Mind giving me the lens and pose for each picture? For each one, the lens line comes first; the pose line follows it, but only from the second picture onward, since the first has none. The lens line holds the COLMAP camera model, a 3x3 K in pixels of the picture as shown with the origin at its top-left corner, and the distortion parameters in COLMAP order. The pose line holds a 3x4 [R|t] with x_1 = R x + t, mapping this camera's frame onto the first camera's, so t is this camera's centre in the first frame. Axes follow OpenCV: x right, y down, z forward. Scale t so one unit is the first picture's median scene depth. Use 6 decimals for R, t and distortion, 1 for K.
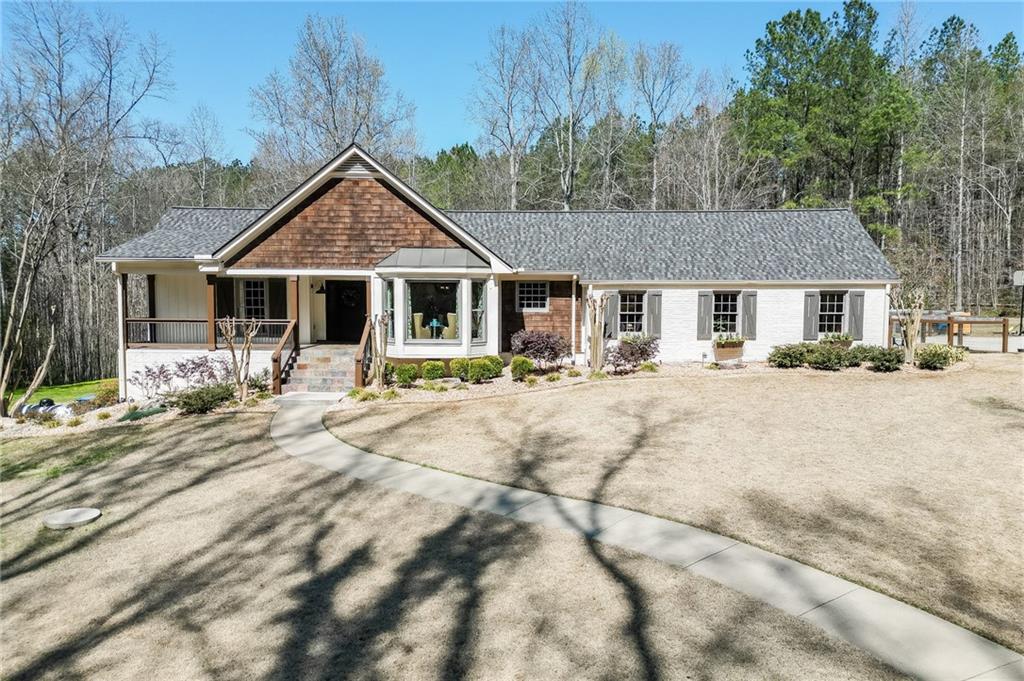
lens RADIAL K [[709.3, 0, 515.5], [0, 709.3, 340.6], [0, 0, 1]] dist [0.073141, -0.059776]
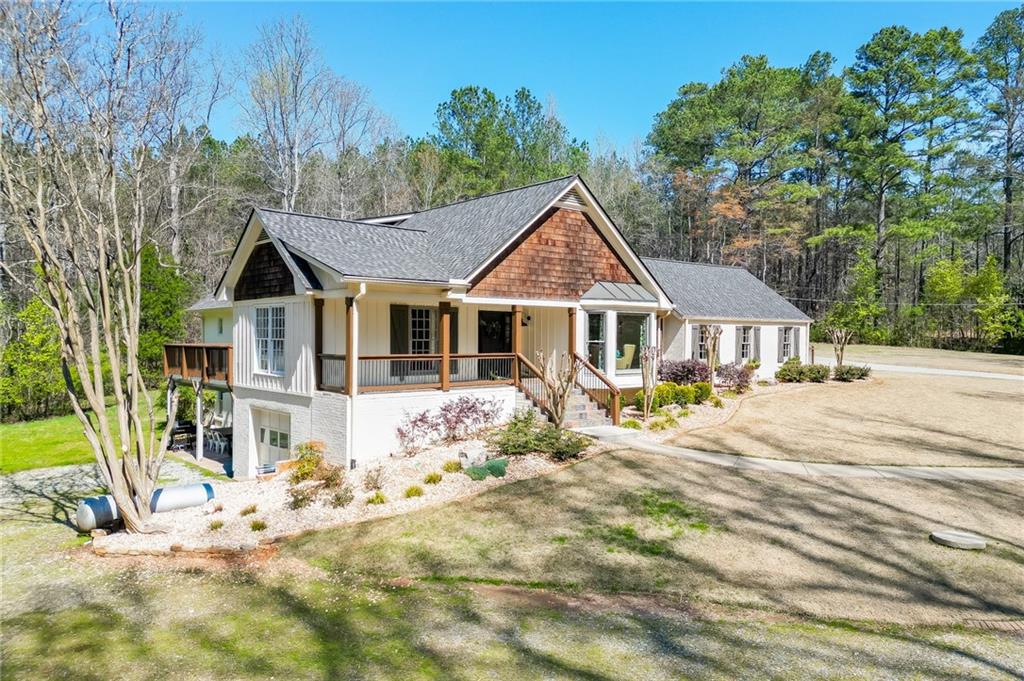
lens RADIAL K [[709.3, 0, 510.5], [0, 709.3, 338.4], [0, 0, 1]] dist [0.073141, -0.059776]
pose [[0.757523, -0.002830, 0.652802, -0.921043], [0.036201, 0.998634, -0.037679, -0.014090], [-0.651803, 0.052175, 0.756591, 0.311453]]
